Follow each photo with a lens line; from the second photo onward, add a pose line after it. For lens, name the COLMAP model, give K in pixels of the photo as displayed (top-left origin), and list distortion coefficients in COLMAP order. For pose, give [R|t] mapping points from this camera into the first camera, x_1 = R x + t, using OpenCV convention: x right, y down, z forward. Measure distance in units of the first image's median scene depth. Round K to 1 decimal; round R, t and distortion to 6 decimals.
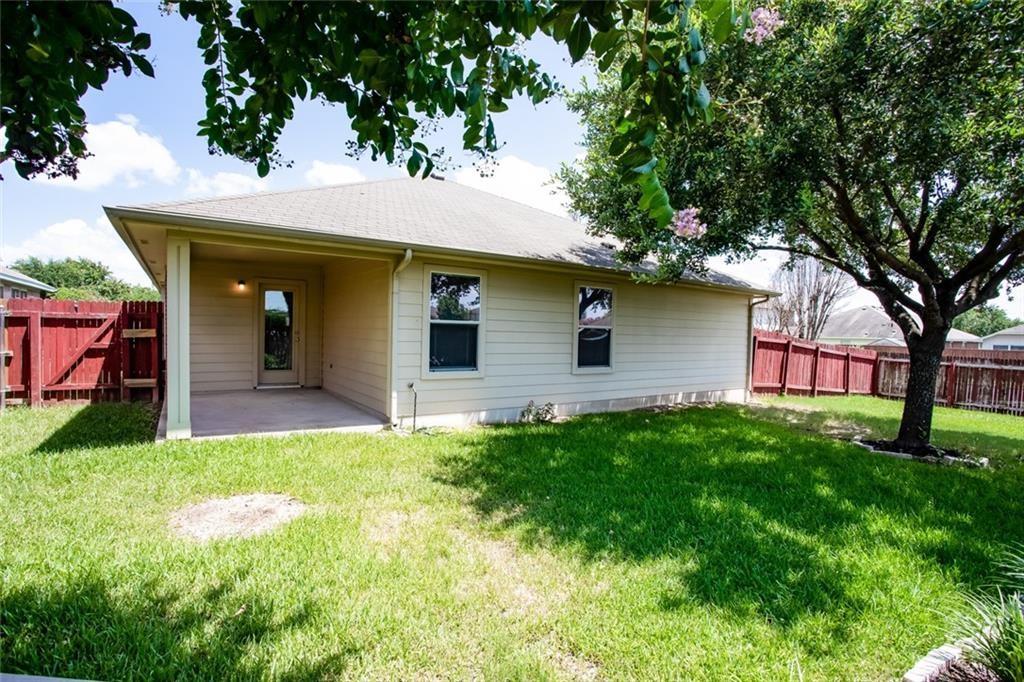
lens RADIAL K [[506.9, 0, 510.7], [0, 506.9, 345.7], [0, 0, 1]] dist [-0.078131, 0.033647]
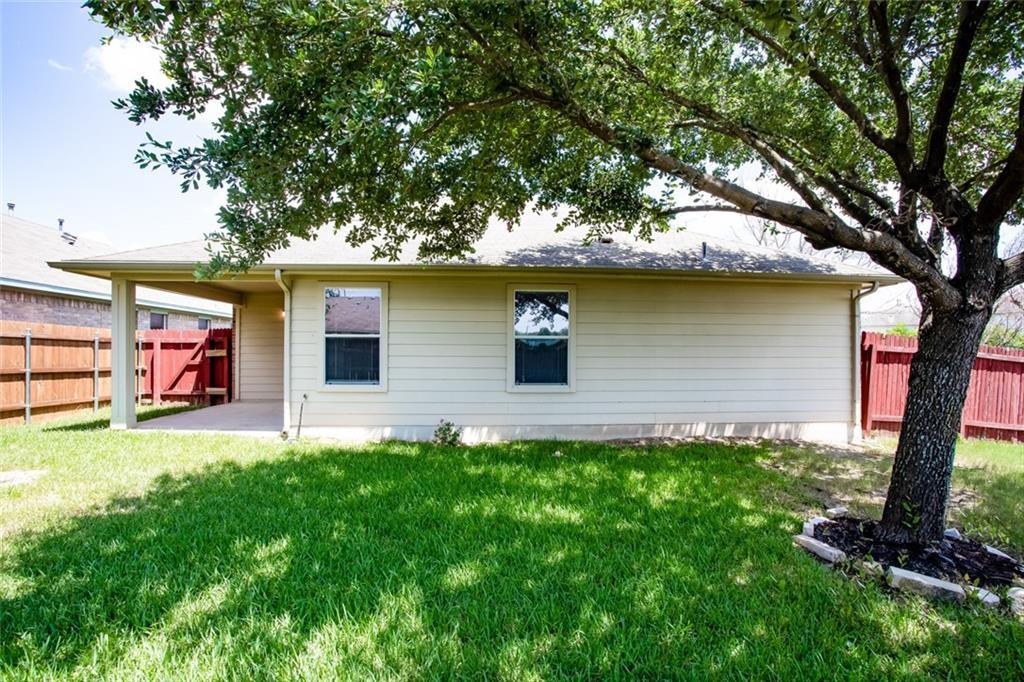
lens RADIAL K [[506.9, 0, 510.7], [0, 506.9, 345.7], [0, 0, 1]] dist [-0.078131, 0.033647]
pose [[0.854931, -0.025495, -0.518115, 0.629558], [0.001285, 0.998893, -0.047033, 0.019050], [0.518741, 0.039544, 0.854017, 0.283085]]
